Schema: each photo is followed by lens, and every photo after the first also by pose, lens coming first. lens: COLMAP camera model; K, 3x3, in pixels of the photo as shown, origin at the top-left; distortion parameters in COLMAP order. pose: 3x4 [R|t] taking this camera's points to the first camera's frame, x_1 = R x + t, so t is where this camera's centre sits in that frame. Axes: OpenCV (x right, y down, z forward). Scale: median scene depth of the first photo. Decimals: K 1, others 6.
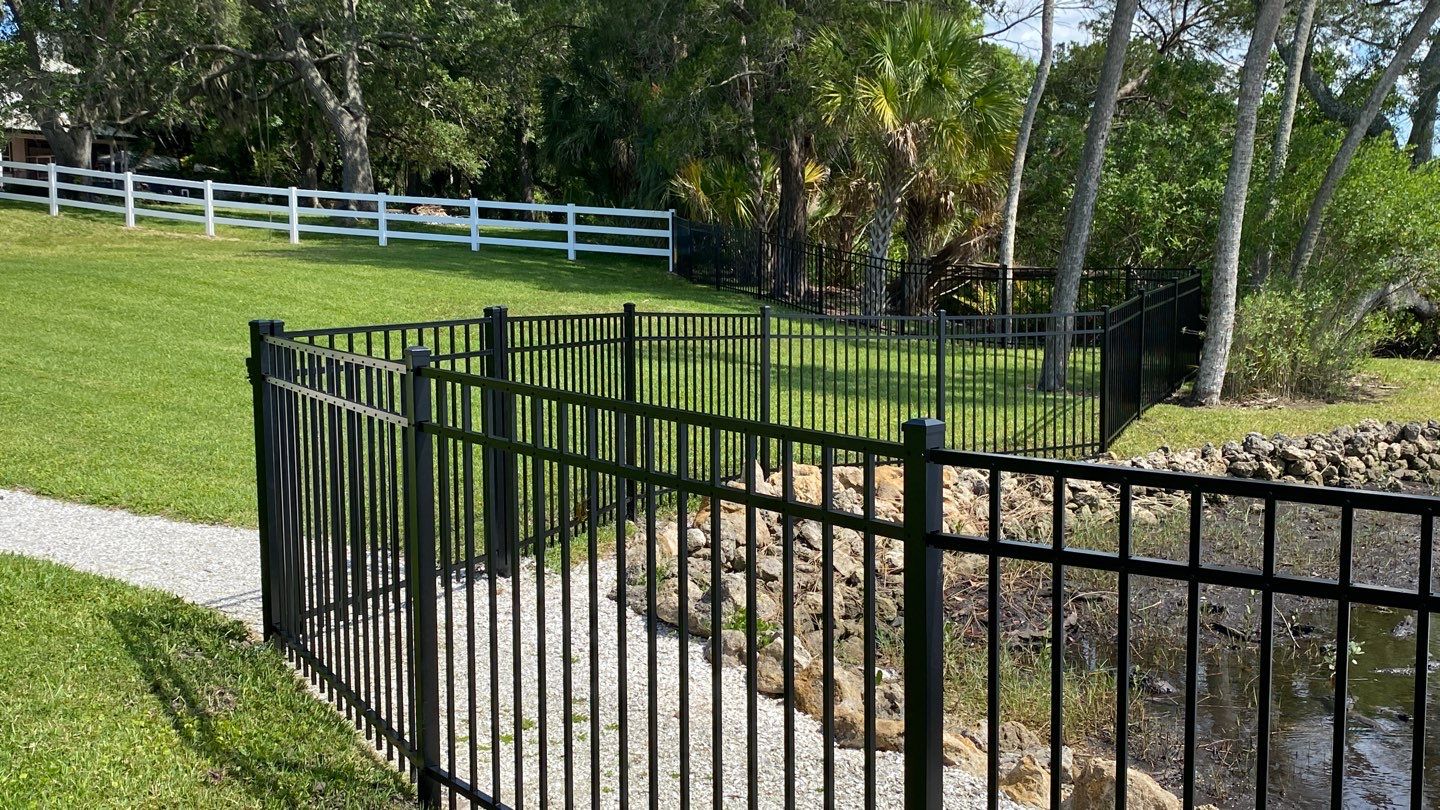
lens RADIAL K [[1489.1, 0, 727.8], [0, 1489.1, 418.2], [0, 0, 1]] dist [0.096682, 0.000000]
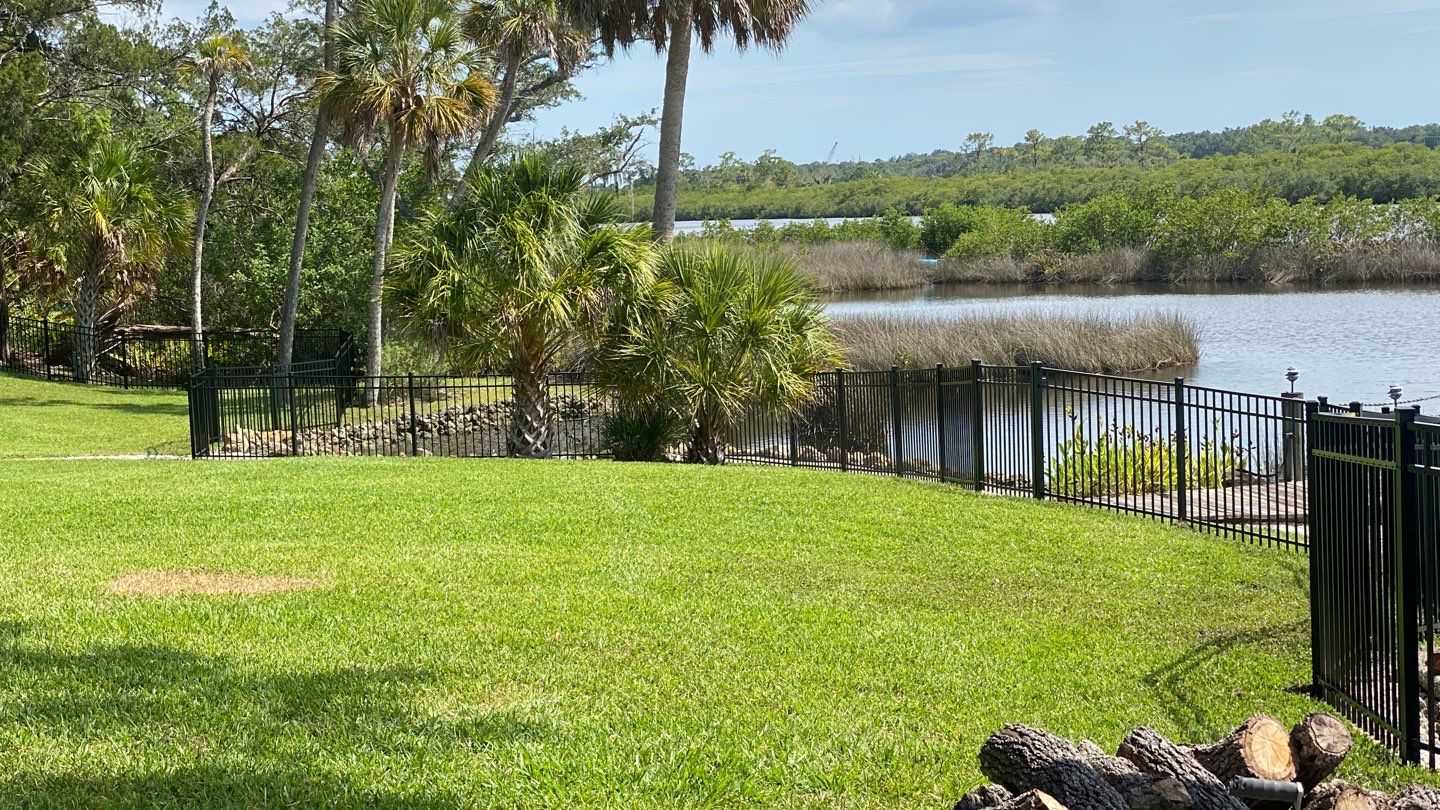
lens RADIAL K [[2649.9, 0, 719.8], [0, 2649.9, 402.9], [0, 0, 1]] dist [0.025926, 0.000000]
pose [[0.867467, -0.070218, 0.492514, -0.439517], [0.097176, 0.994835, -0.029322, 0.059588], [-0.487911, 0.073297, 0.869811, -0.977760]]
